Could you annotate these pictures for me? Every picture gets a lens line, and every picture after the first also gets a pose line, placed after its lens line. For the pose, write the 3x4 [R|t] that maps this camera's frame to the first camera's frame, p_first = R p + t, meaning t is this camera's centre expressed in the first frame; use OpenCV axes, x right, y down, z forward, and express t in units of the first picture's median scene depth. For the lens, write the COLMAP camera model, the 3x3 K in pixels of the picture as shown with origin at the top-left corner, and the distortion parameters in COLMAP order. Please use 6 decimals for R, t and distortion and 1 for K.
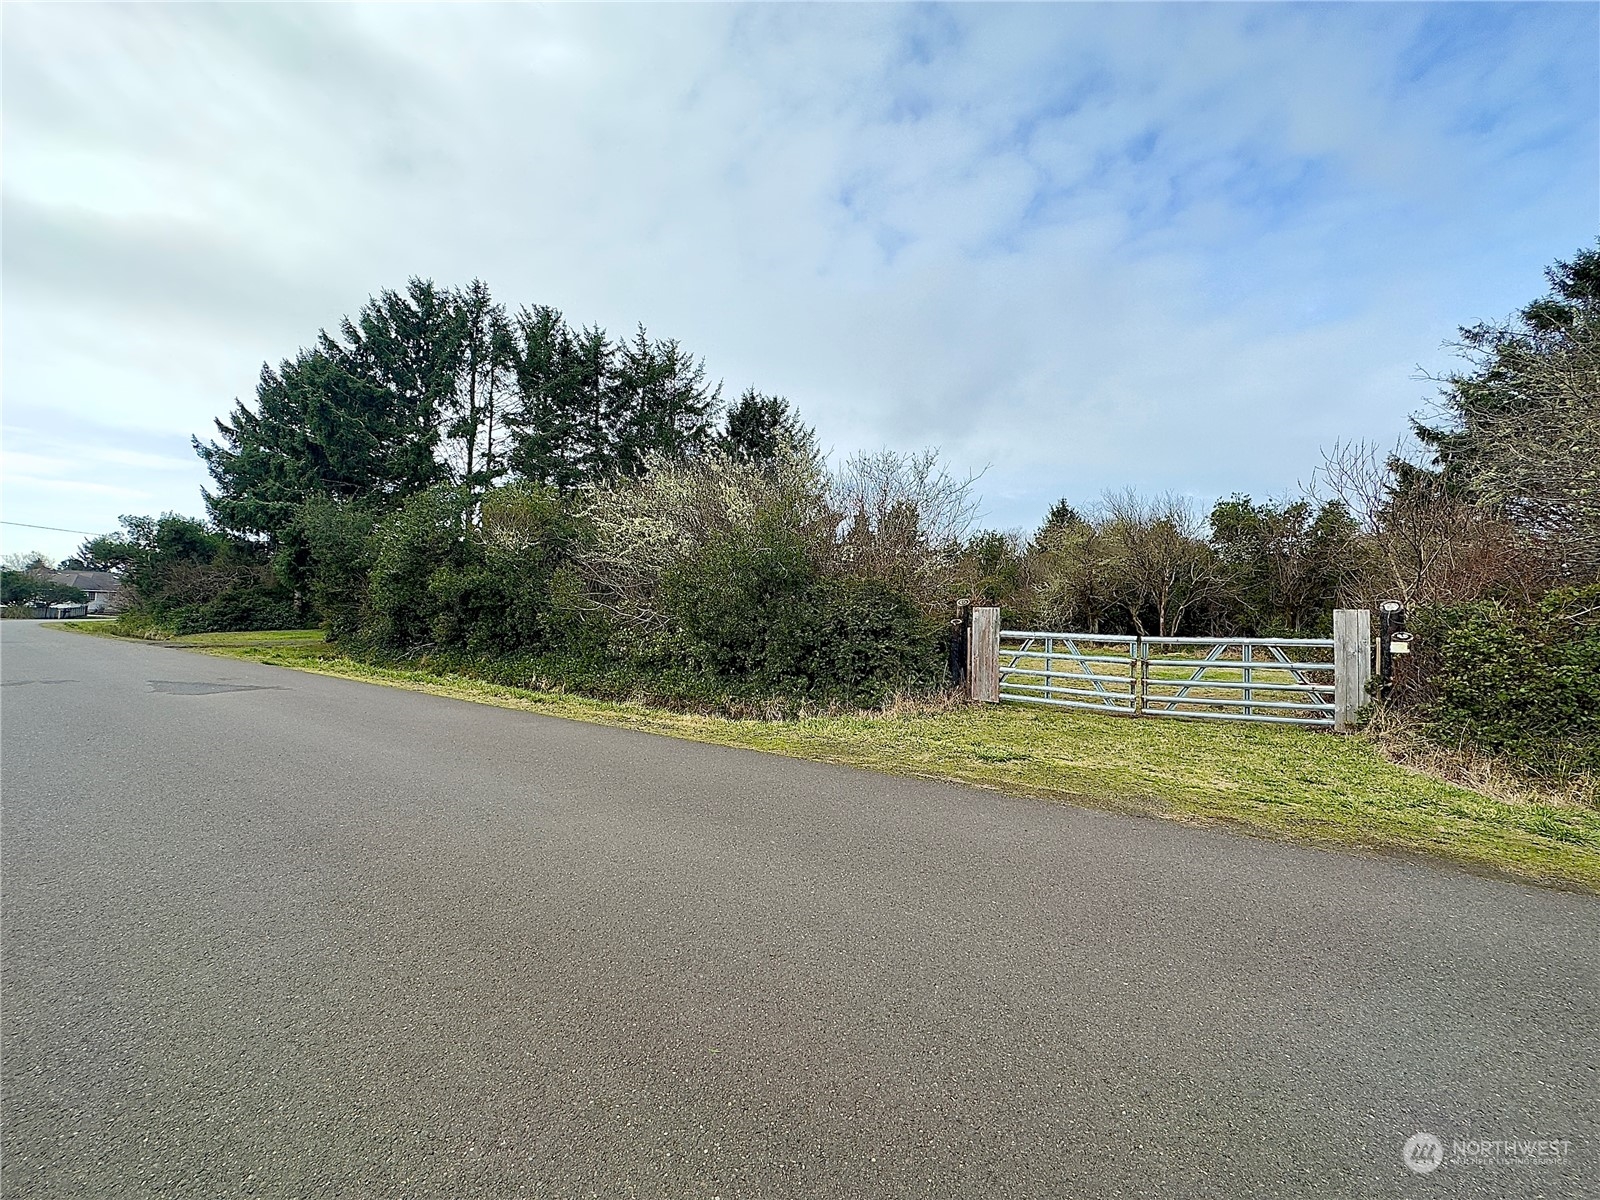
lens RADIAL K [[639.9, 0, 800.0], [0, 639.9, 600.0], [0, 0, 1]] dist [-0.003089, -0.000175]
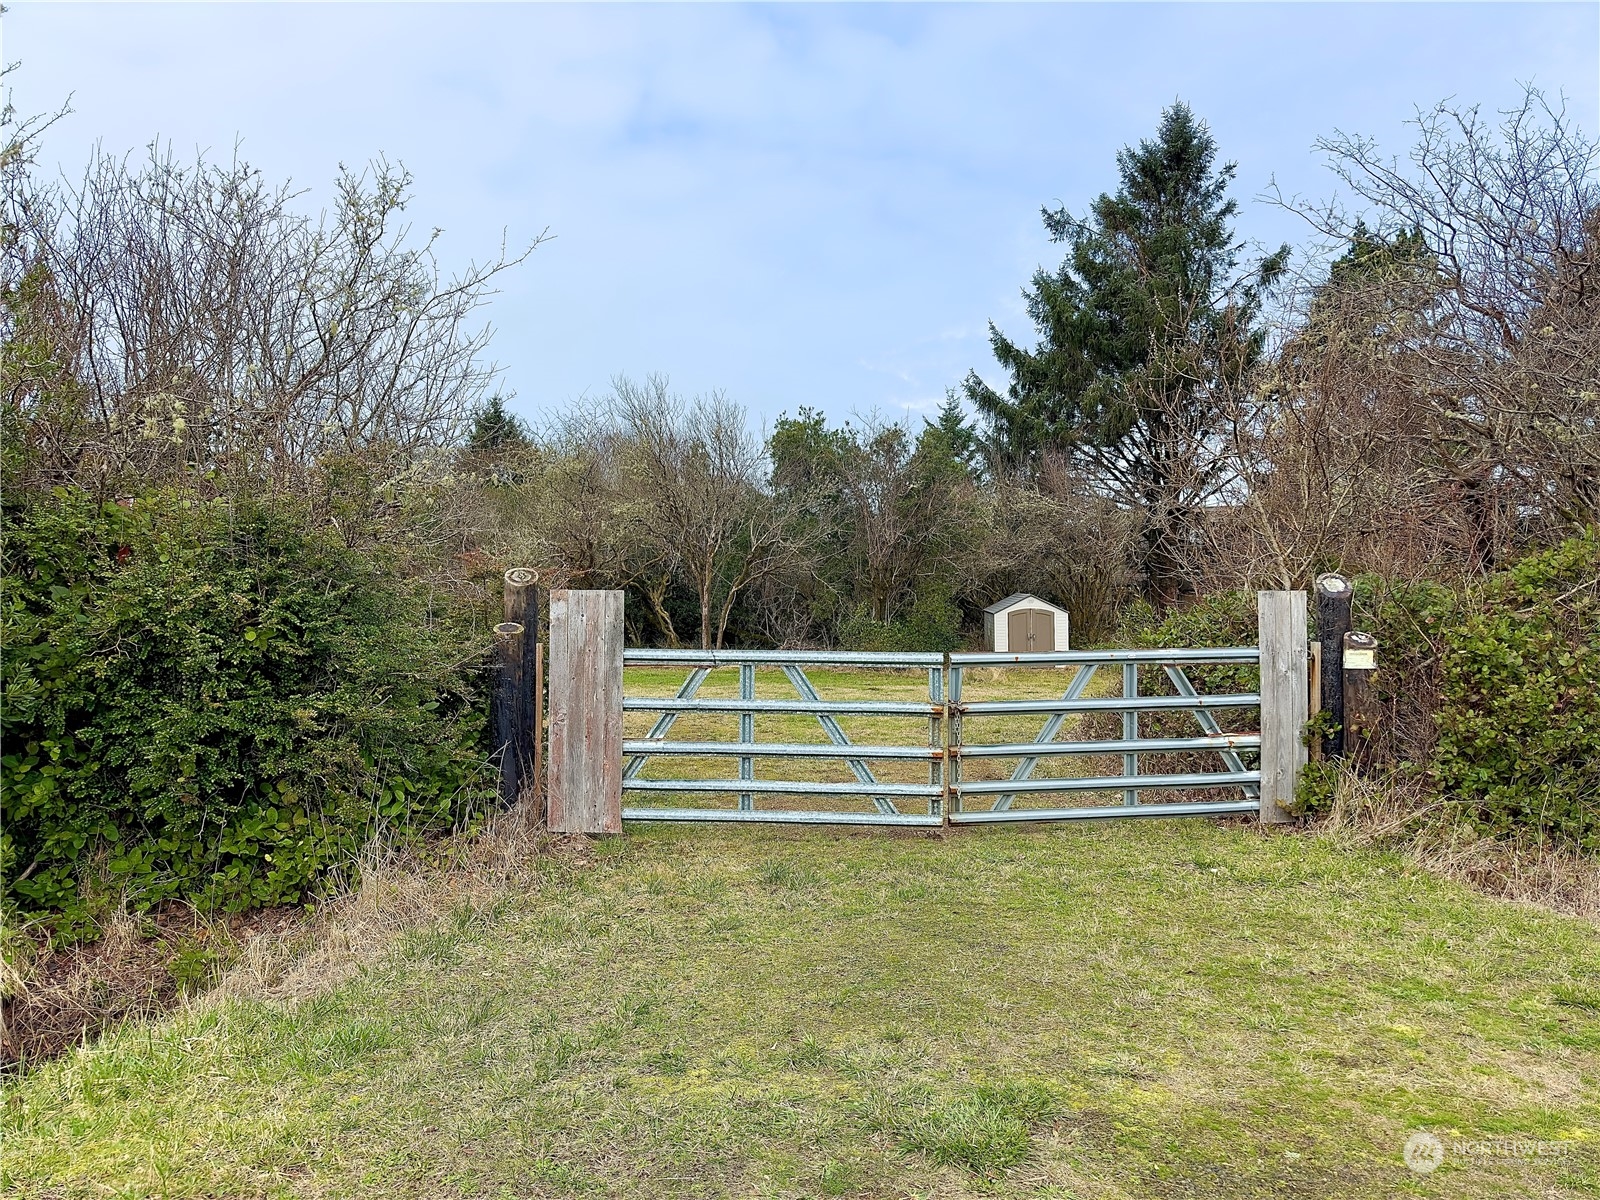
lens RADIAL K [[1110.2, 0, 796.7], [0, 1110.2, 601.4], [0, 0, 1]] dist [0.134537, -0.183373]
pose [[0.782885, -0.010945, 0.622070, -0.045428], [-0.002344, 0.999786, 0.020541, 0.006655], [-0.622162, -0.017540, 0.782692, 0.592729]]
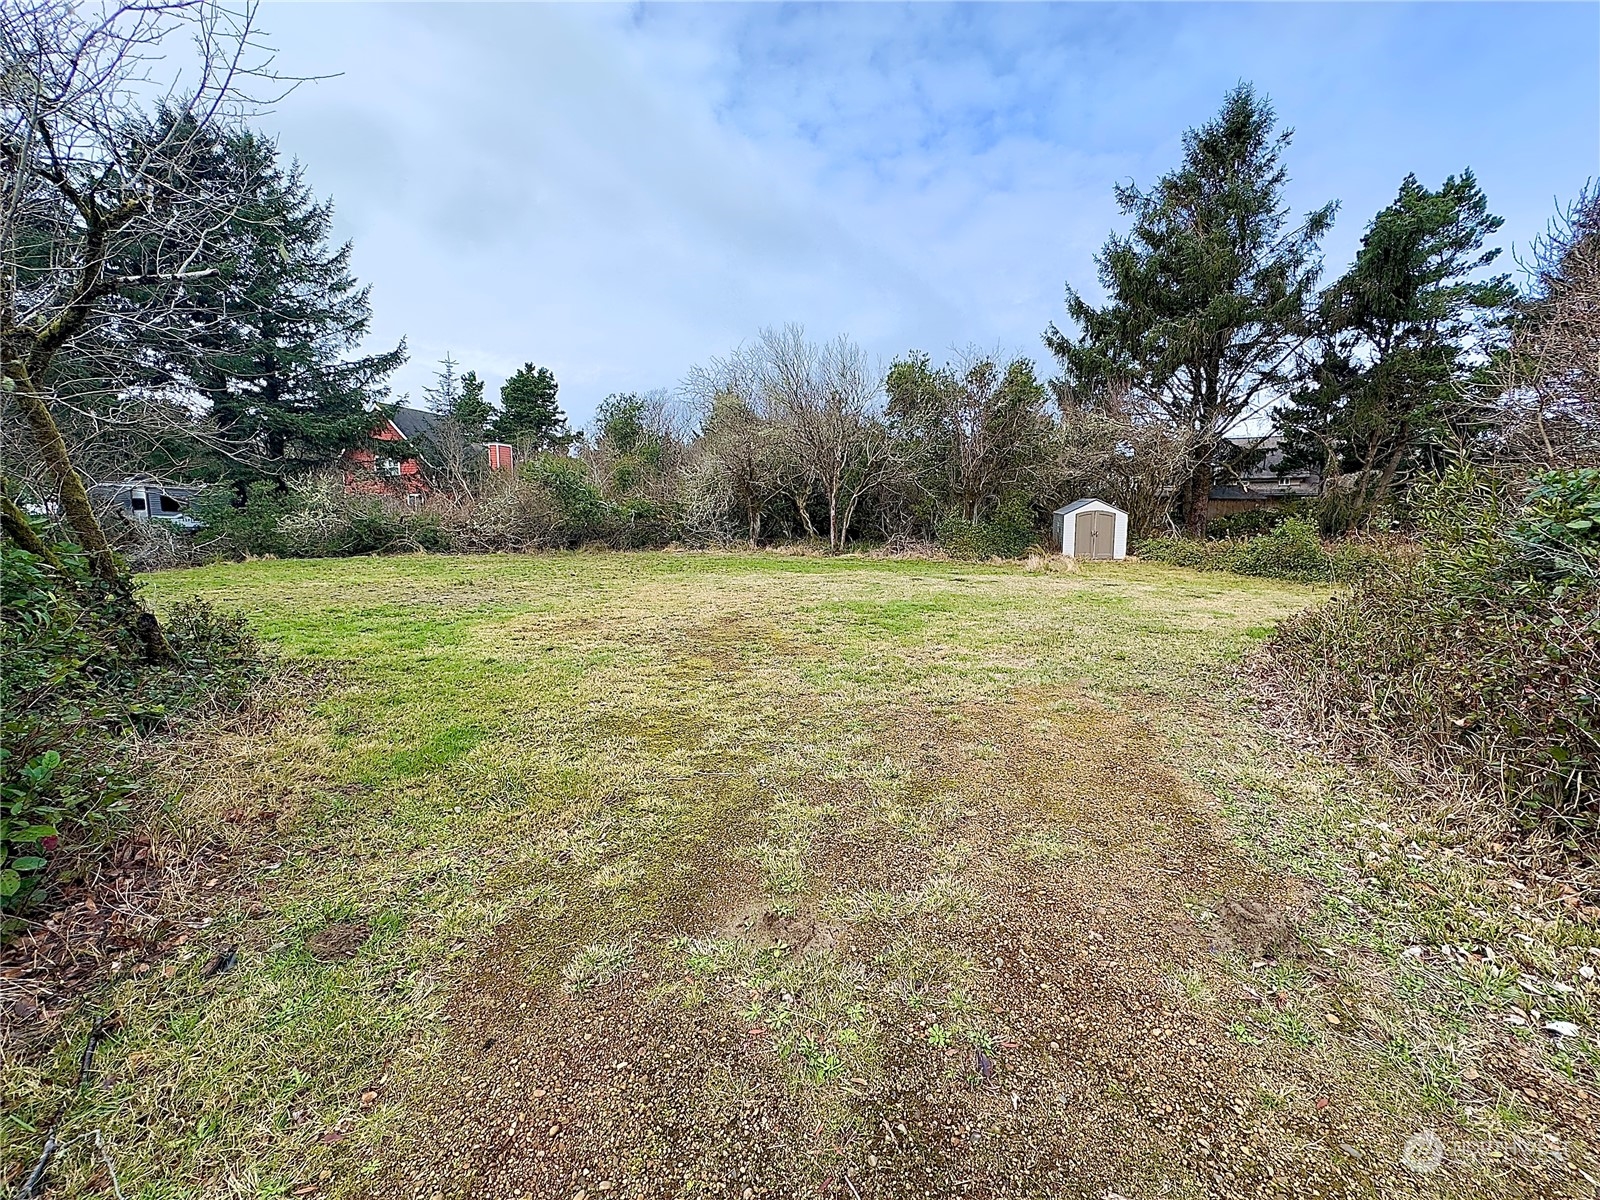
lens RADIAL K [[632.3, 0, 802.3], [0, 632.3, 602.6], [0, 0, 1]] dist [0.001933, 0.000141]
pose [[0.882872, -0.076828, 0.463286, 0.704338], [0.001744, 0.987057, 0.160362, 0.069591], [-0.469610, -0.140771, 0.871579, 1.392276]]
